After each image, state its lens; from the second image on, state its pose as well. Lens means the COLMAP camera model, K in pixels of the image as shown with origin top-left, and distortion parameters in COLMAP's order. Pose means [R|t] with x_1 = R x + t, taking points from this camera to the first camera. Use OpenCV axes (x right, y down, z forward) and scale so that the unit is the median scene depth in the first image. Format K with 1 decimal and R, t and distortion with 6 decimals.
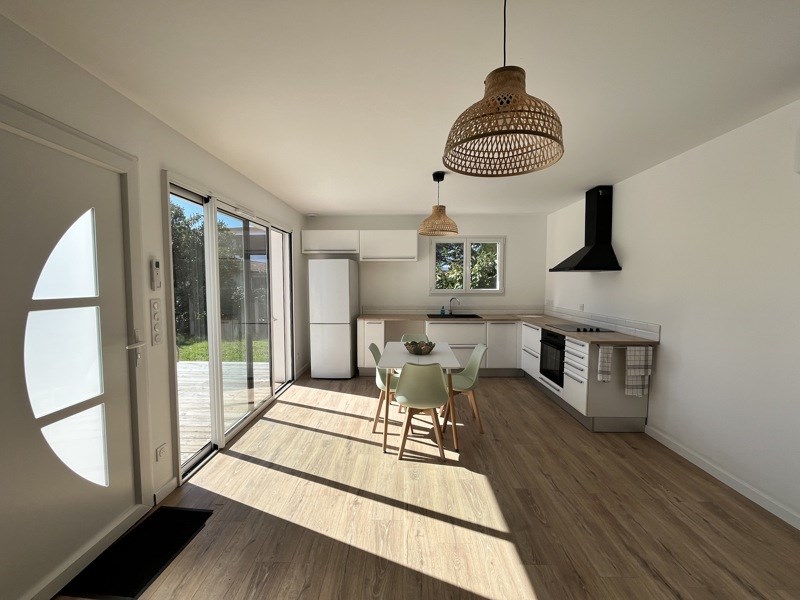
lens RADIAL K [[321.3, 0, 397.9], [0, 321.3, 299.3], [0, 0, 1]] dist [0.000874, -0.000068]
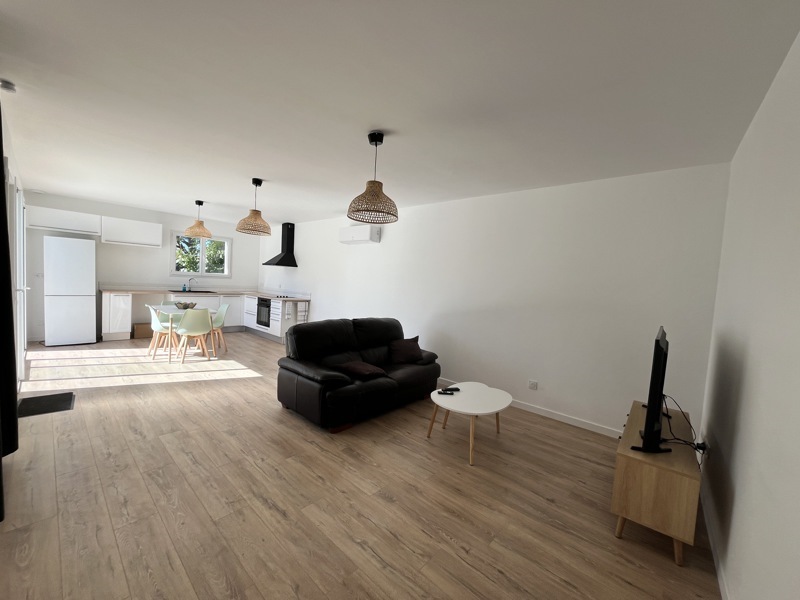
lens RADIAL K [[321.3, 0, 397.9], [0, 321.3, 299.3], [0, 0, 1]] dist [0.000874, -0.000068]
pose [[0.654789, -0.002916, 0.755806, -0.437608], [-0.016887, 0.999686, 0.018486, 0.067811], [-0.755623, -0.024868, 0.654534, -0.836559]]
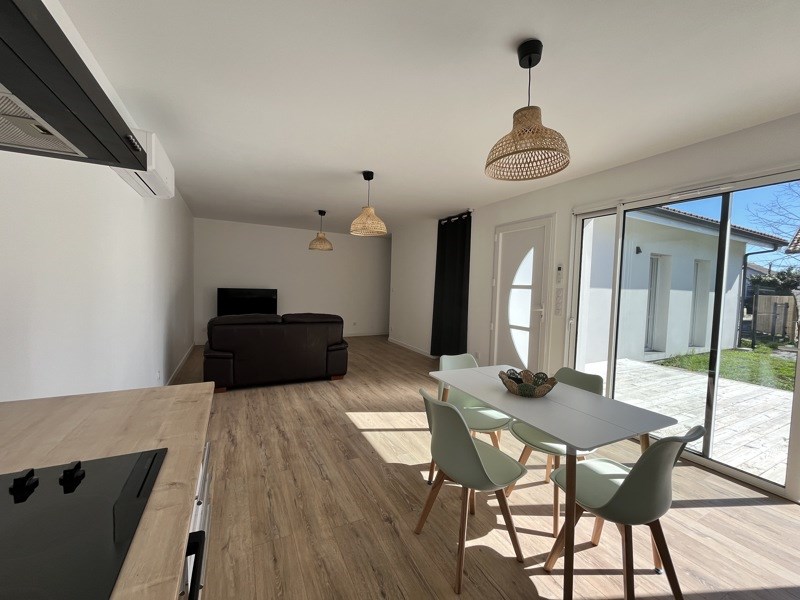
lens RADIAL K [[321.3, 0, 397.9], [0, 321.3, 299.3], [0, 0, 1]] dist [0.000874, -0.000068]
pose [[-0.880582, -0.007762, -0.473830, 0.513930], [-0.059197, 0.993836, 0.093734, -0.034002], [0.470182, 0.110590, -0.875613, 1.312323]]
